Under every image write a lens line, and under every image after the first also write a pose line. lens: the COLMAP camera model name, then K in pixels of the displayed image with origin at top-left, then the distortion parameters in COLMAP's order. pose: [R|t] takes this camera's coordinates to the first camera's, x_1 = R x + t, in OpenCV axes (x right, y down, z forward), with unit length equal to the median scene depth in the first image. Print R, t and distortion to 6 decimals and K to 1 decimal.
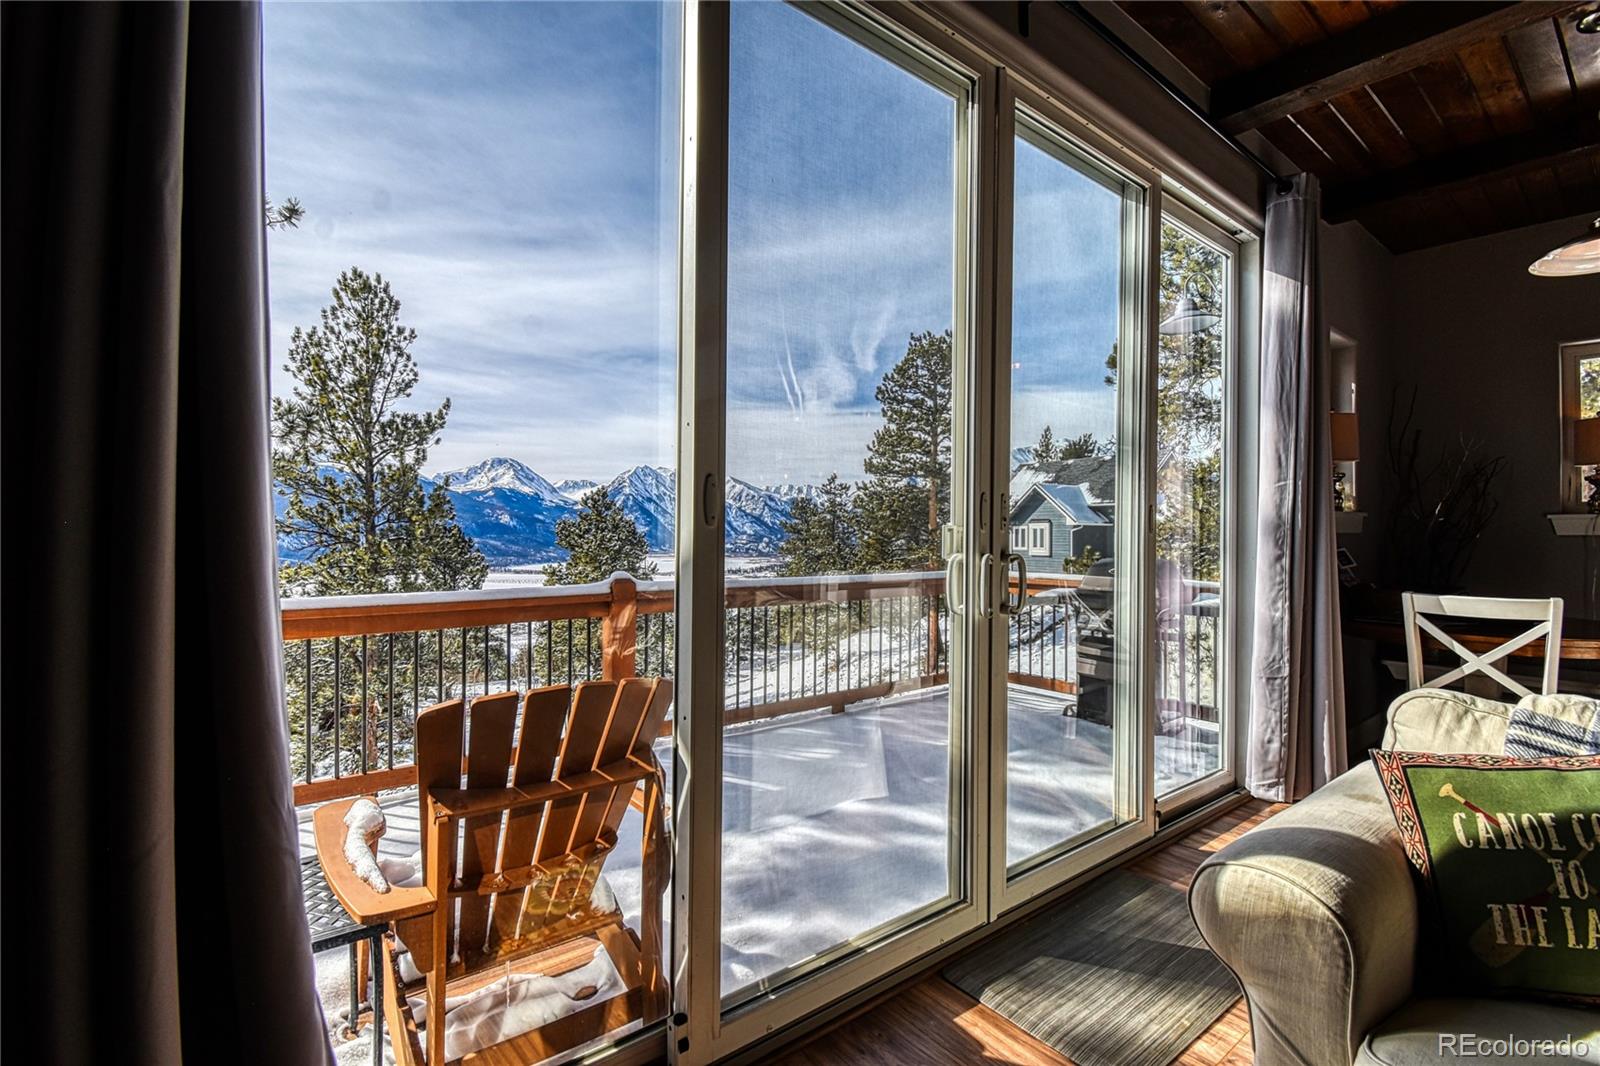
lens RADIAL K [[707.4, 0, 800.6], [0, 707.4, 534.1], [0, 0, 1]] dist [0.017789, -0.024606]
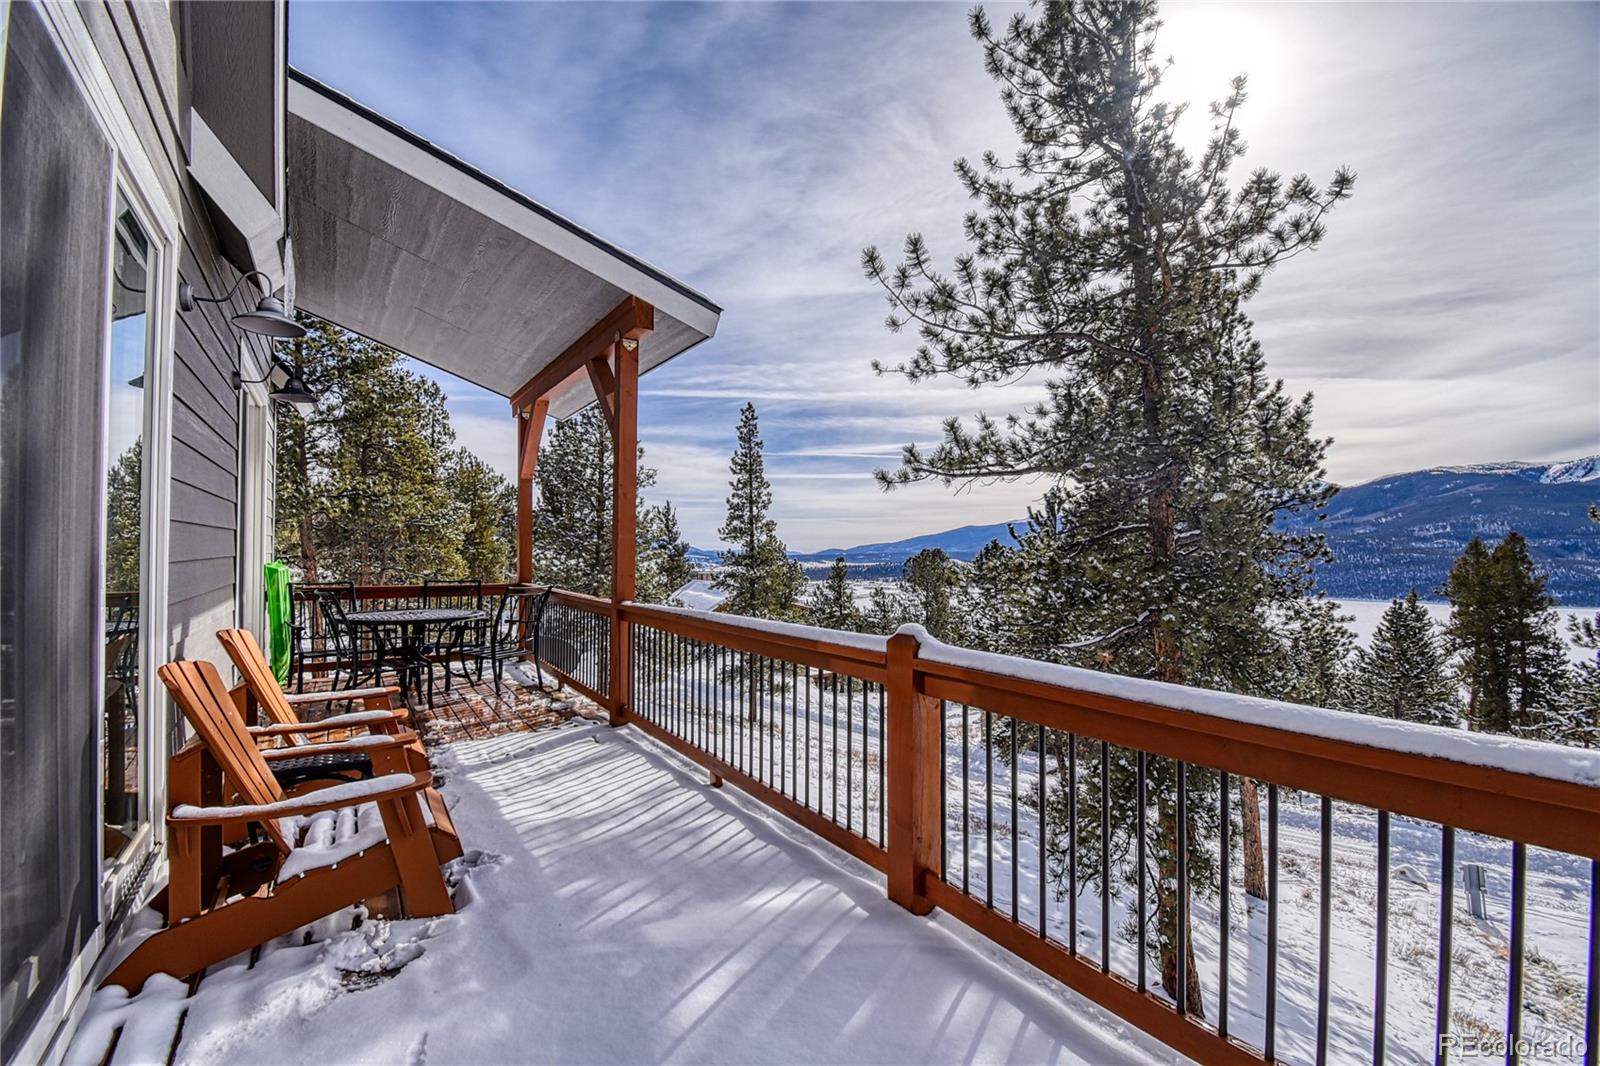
lens RADIAL K [[701.7, 0, 797.8], [0, 701.7, 536.8], [0, 0, 1]] dist [-0.001901, -0.014254]
pose [[-0.105046, -0.027152, -0.994097, 0.055859], [0.002635, 0.999616, -0.027581, -0.001284], [0.994464, -0.005517, -0.104934, 0.134785]]
